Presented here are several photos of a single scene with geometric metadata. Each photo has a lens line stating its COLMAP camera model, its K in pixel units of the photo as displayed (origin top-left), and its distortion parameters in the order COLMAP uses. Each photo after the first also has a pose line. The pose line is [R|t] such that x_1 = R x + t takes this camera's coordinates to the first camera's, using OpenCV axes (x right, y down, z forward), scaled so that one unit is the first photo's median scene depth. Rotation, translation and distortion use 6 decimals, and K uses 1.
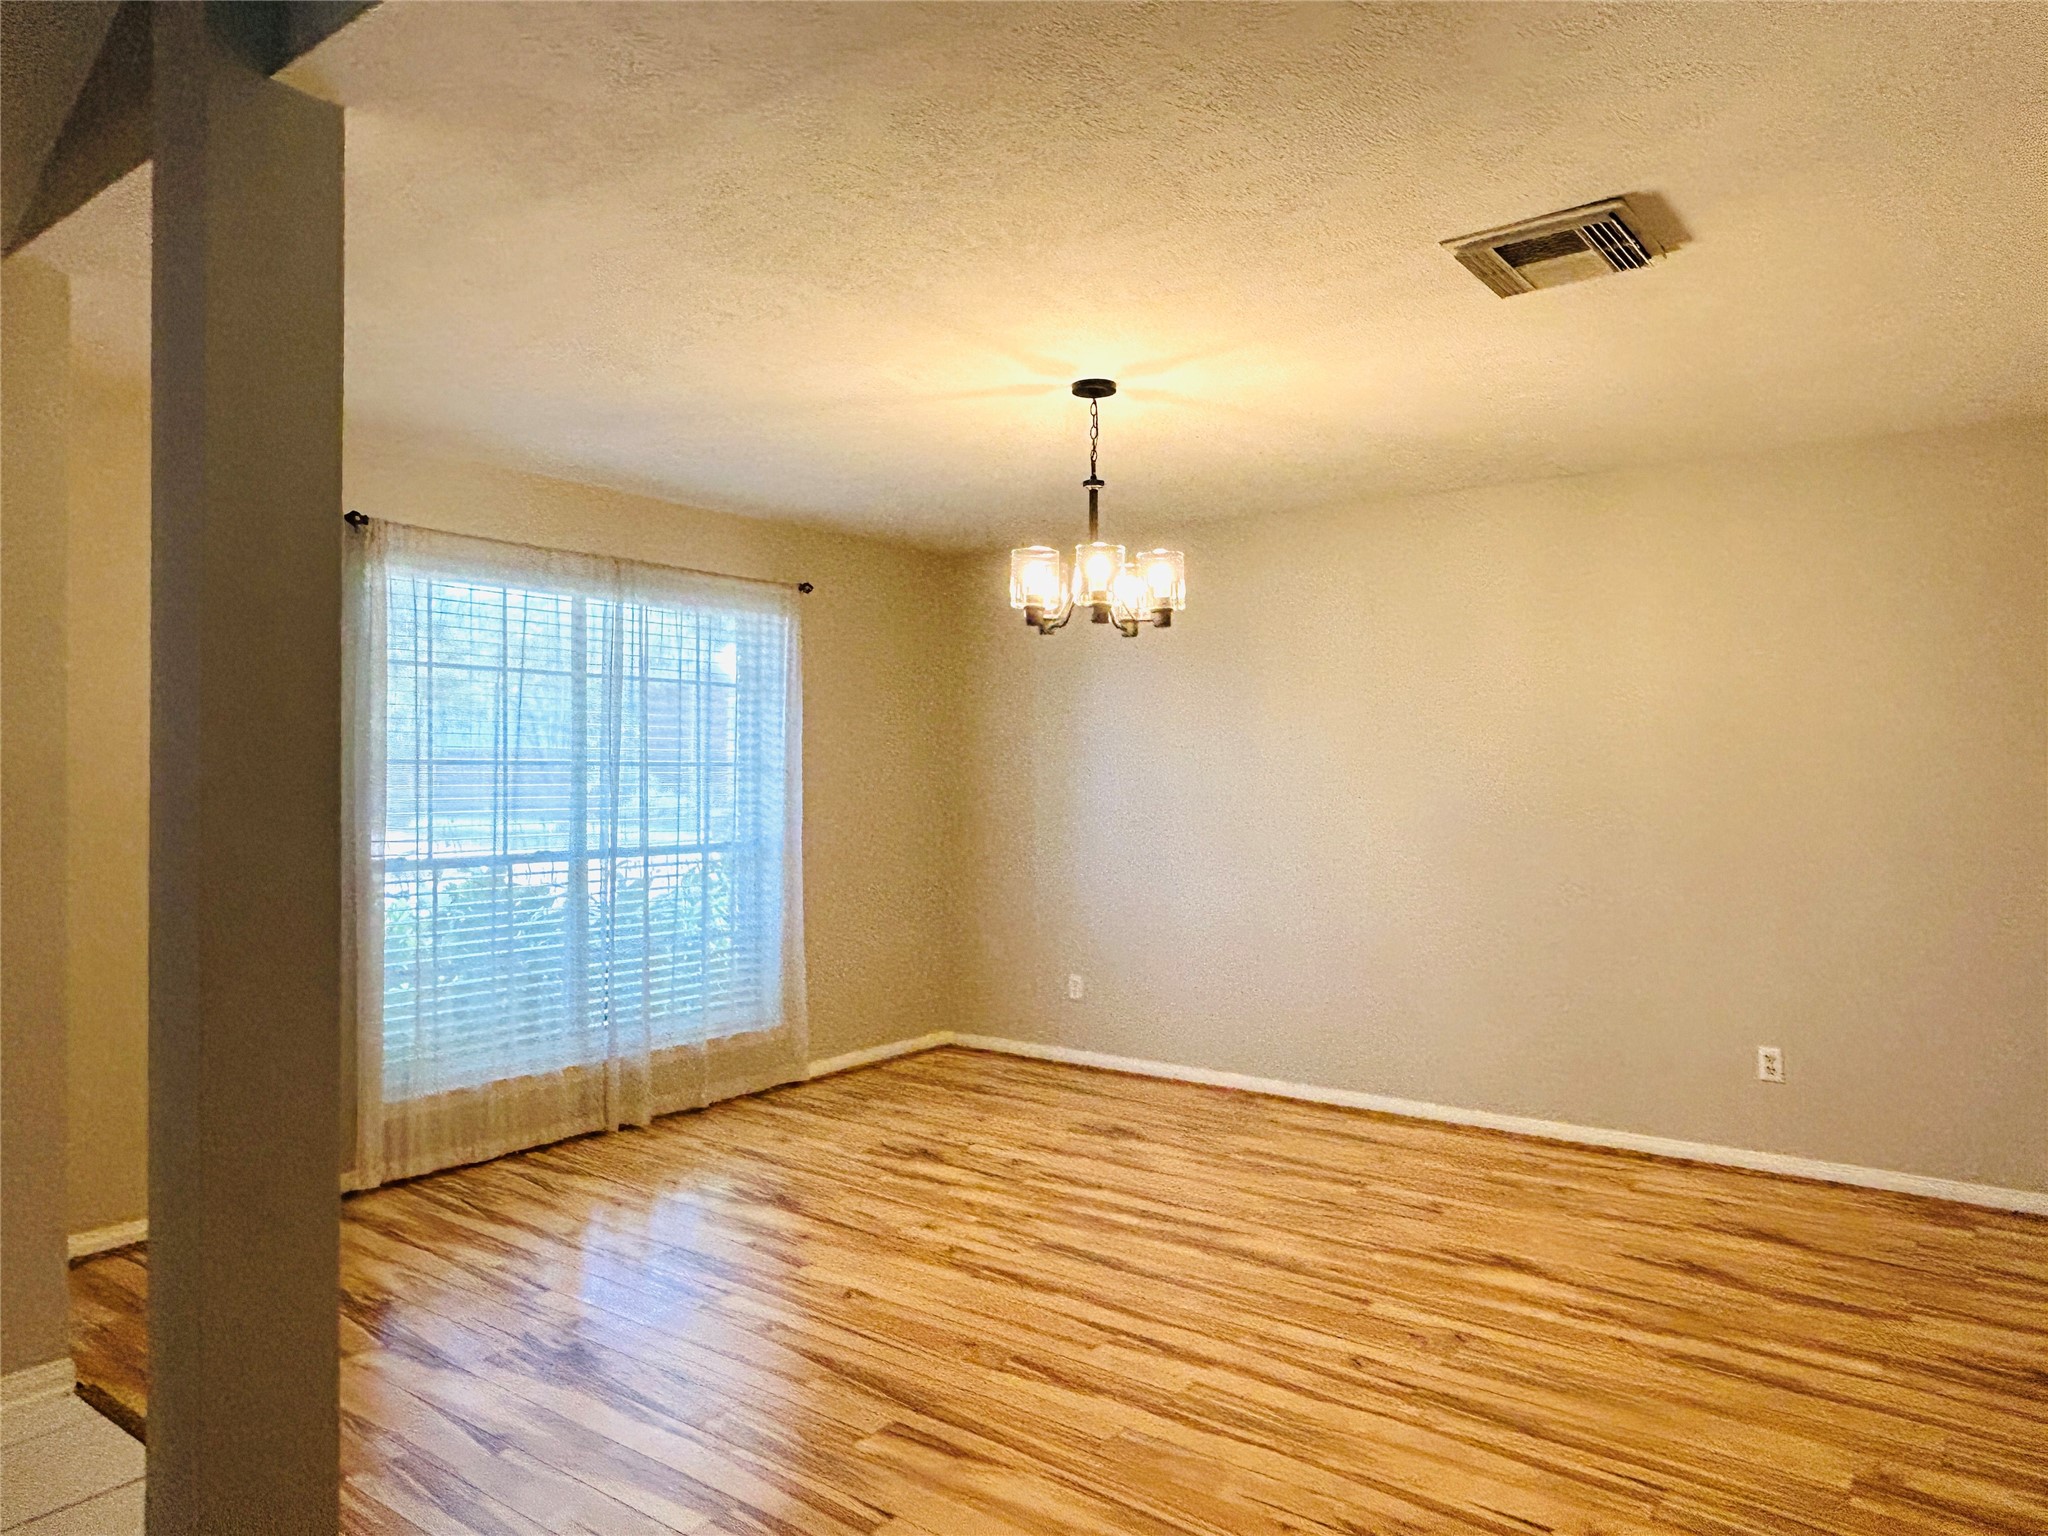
lens RADIAL K [[1380.8, 0, 1024.0], [0, 1380.8, 768.0], [0, 0, 1]] dist [0.003620, 0.000119]
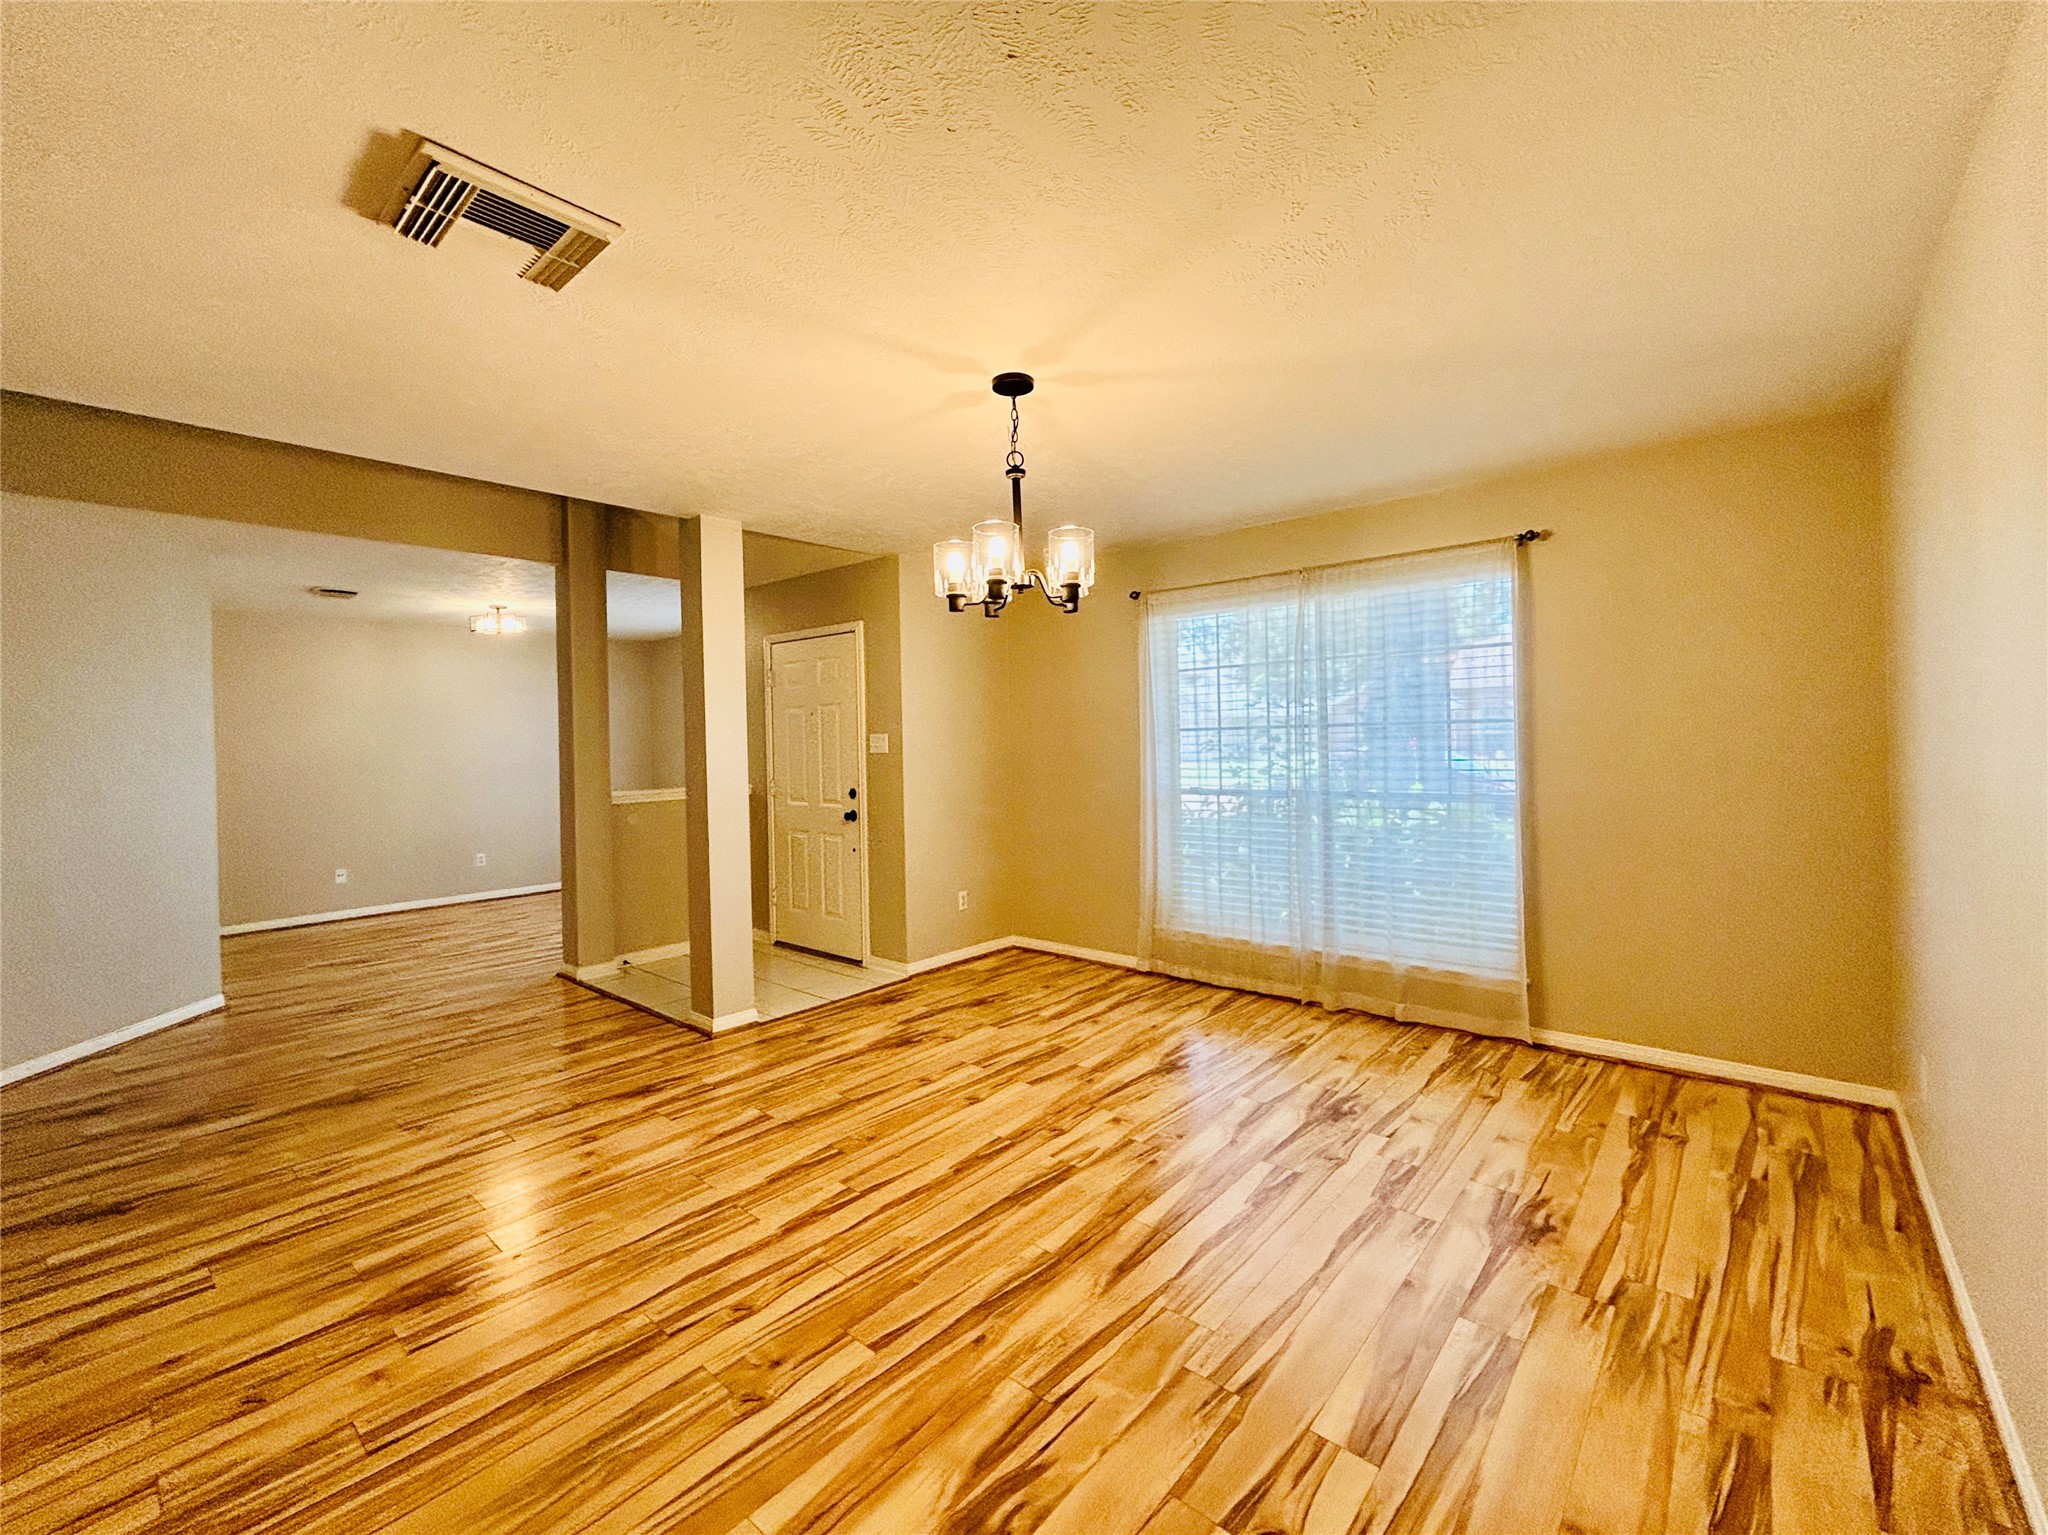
lens RADIAL K [[841.9, 0, 989.9], [0, 841.9, 741.0], [0, 0, 1]] dist [0.000859, 0.000199]
pose [[-0.084181, 0.003985, -0.996442, 0.707070], [0.030134, 0.999545, 0.001451, 0.001197], [0.995995, -0.029904, -0.084263, 1.028913]]
